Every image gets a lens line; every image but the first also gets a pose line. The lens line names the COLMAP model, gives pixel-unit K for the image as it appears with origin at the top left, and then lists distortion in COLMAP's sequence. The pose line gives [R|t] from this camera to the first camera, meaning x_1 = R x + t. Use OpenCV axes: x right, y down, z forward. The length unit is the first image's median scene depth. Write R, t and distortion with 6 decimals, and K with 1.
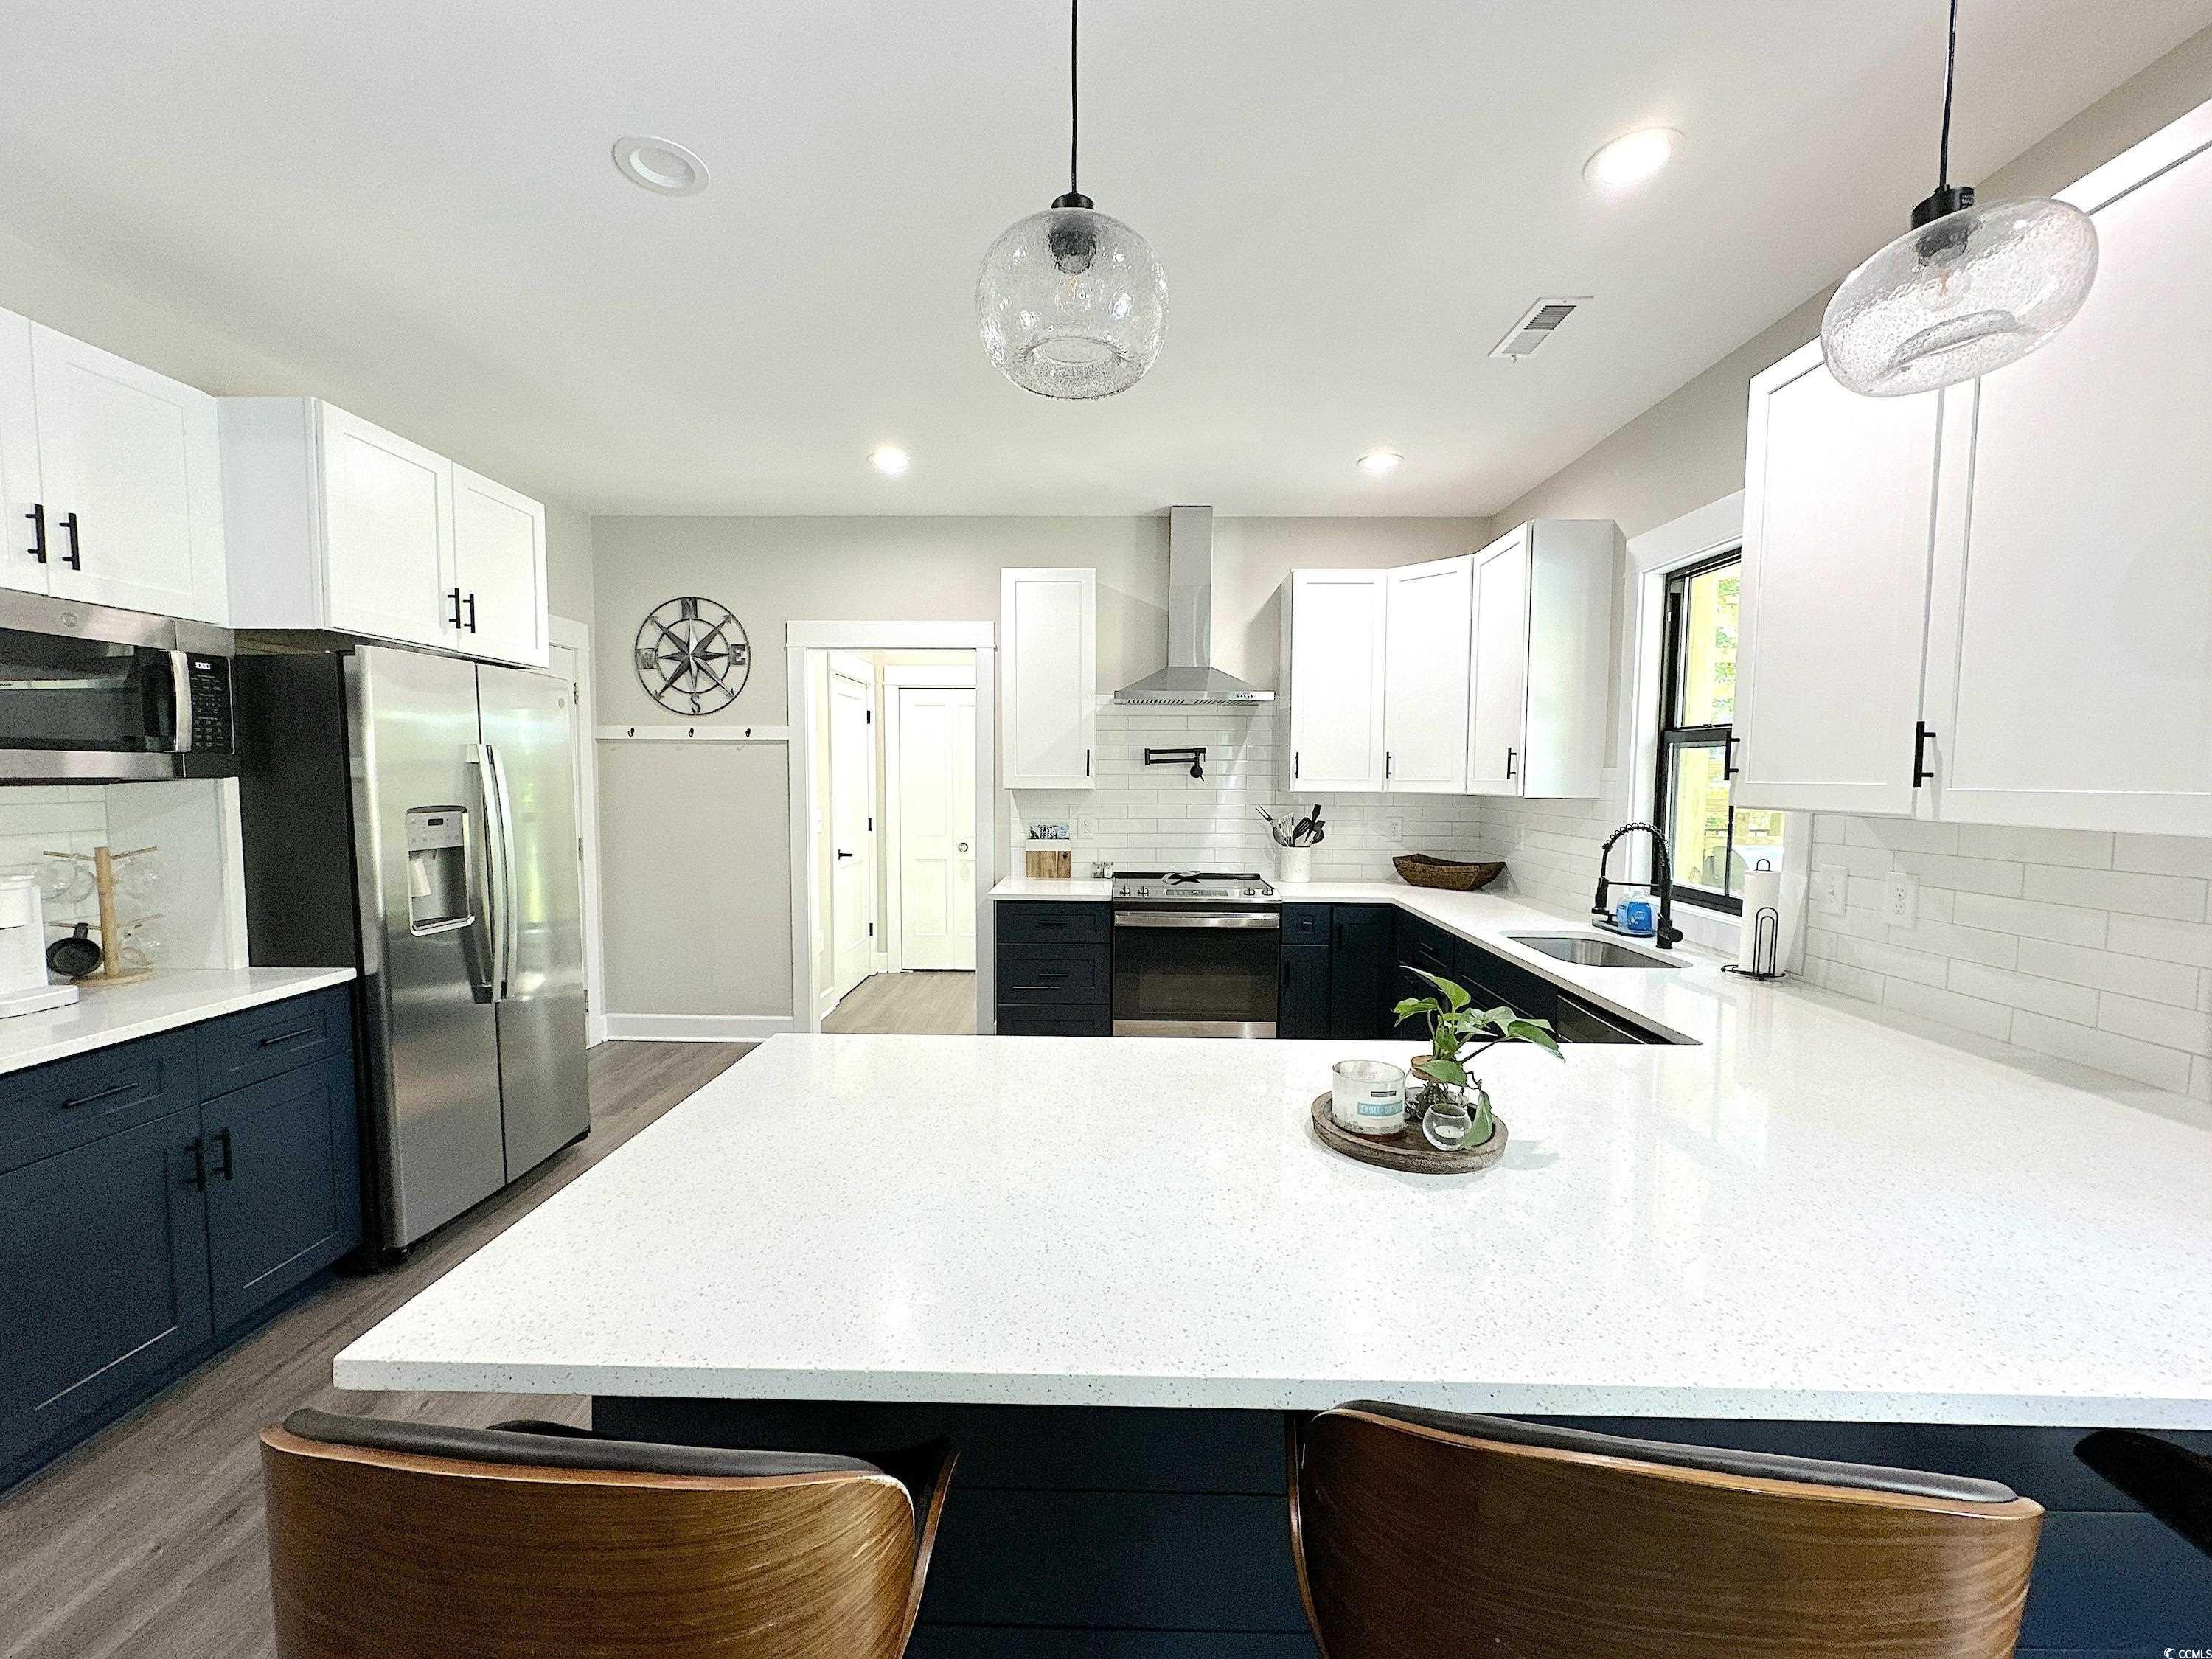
lens RADIAL K [[882.1, 0, 1099.1], [0, 882.1, 832.8], [0, 0, 1]] dist [-0.000649, -0.000101]
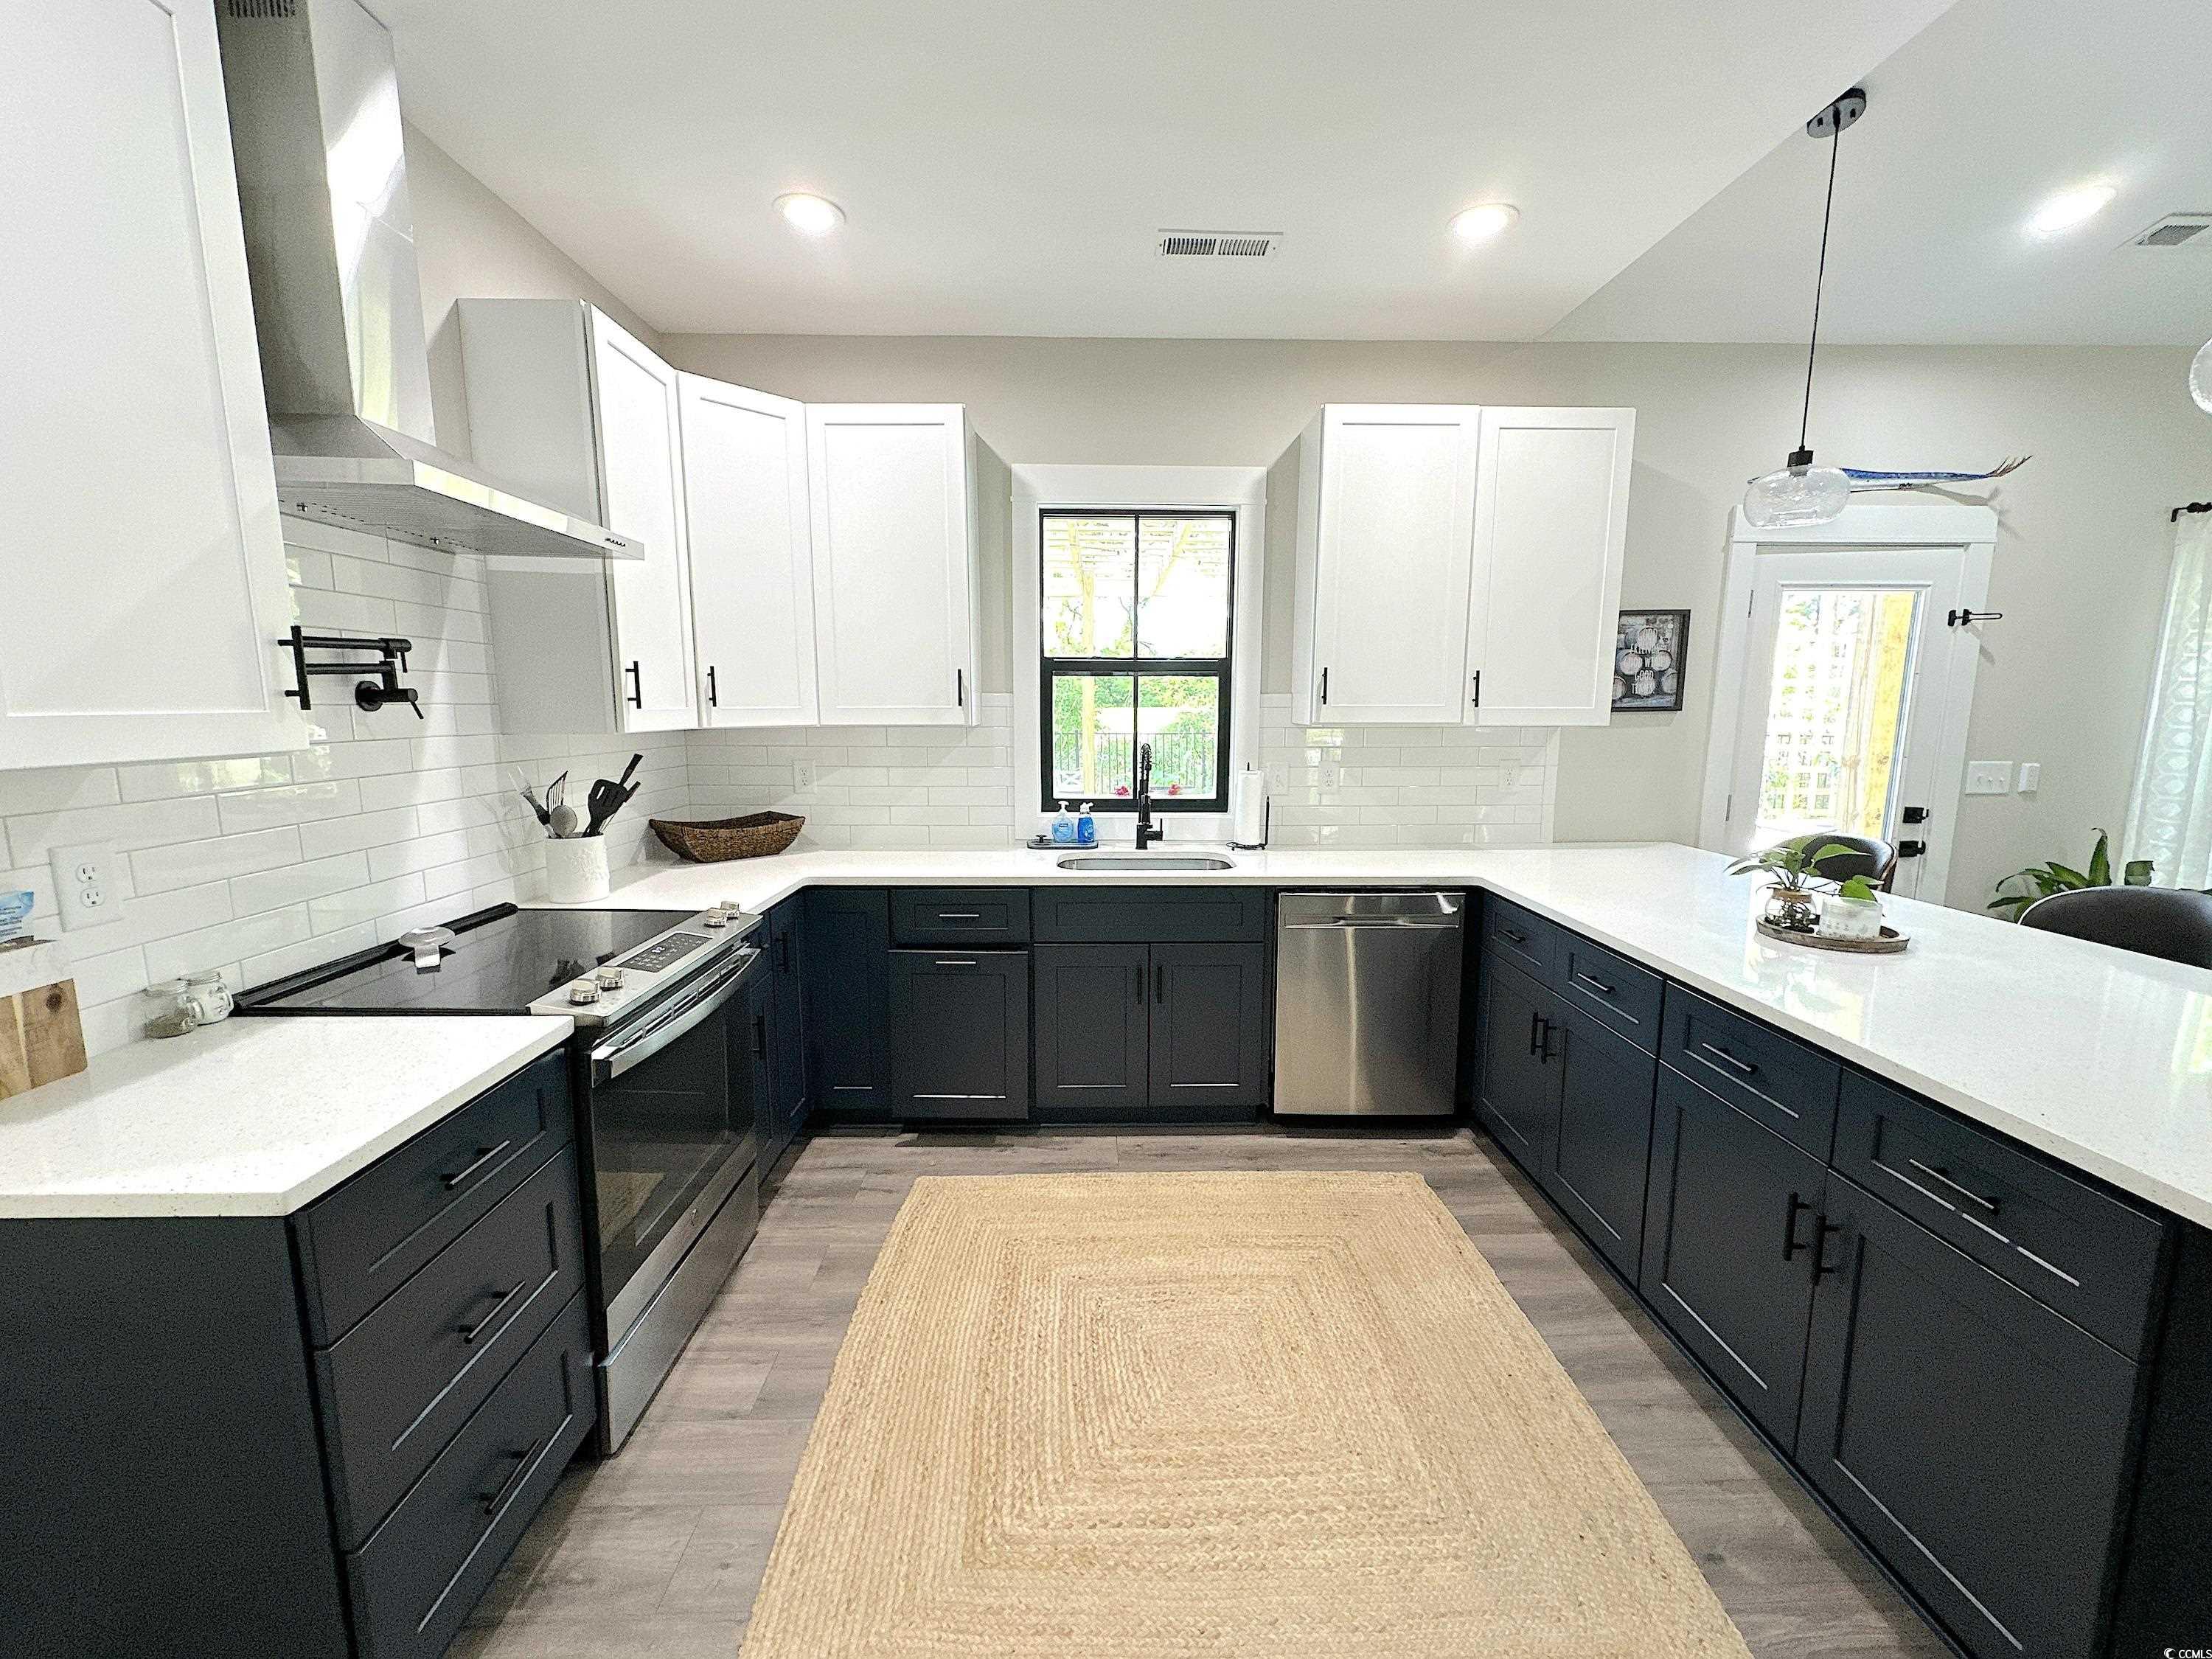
lens RADIAL K [[882.1, 0, 1101.5], [0, 882.1, 827.5], [0, 0, 1]] dist [-0.000649, -0.000101]
pose [[-0.027239, -0.148742, 0.988501, -0.343469], [0.060652, 0.986800, 0.150158, -0.054283], [-0.997787, 0.064045, -0.017858, 0.728147]]
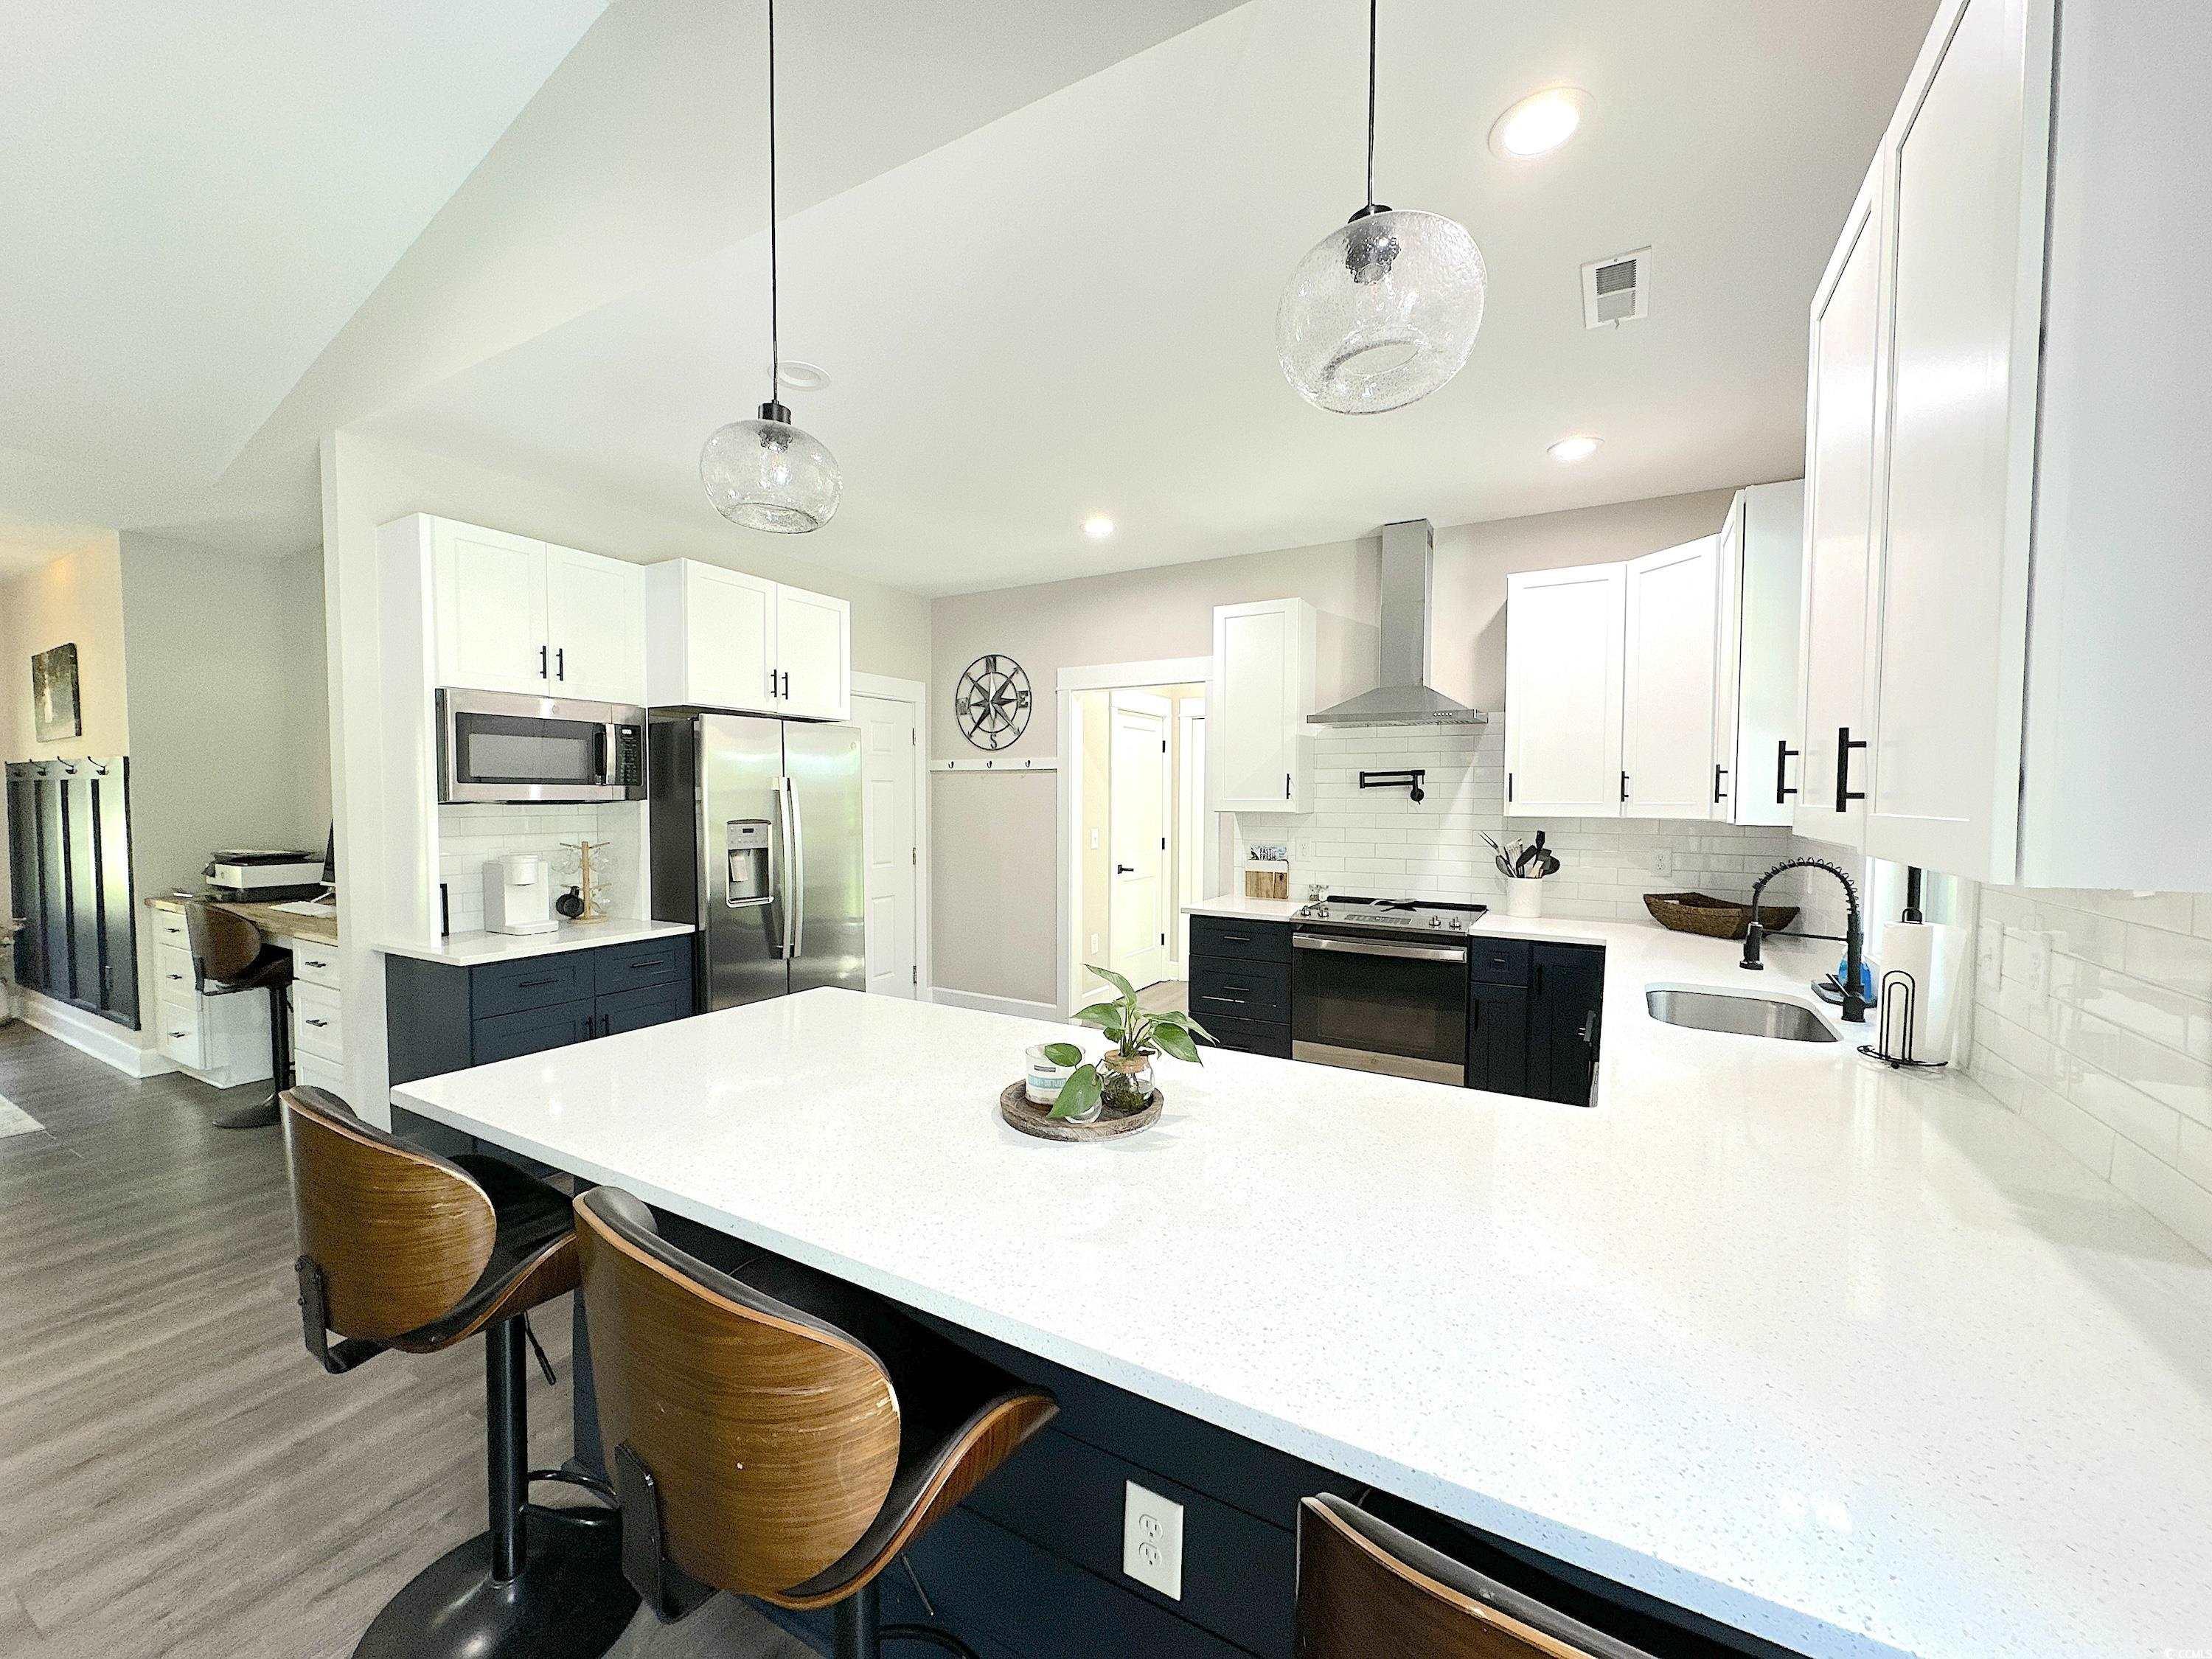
lens RADIAL K [[882.1, 0, 1104.4], [0, 882.1, 832.5], [0, 0, 1]] dist [-0.000649, -0.000101]
pose [[0.875992, 0.017585, -0.482005, 0.298607], [-0.031017, 0.999321, -0.019910, 0.001007], [0.481328, 0.032391, 0.875942, 0.001109]]
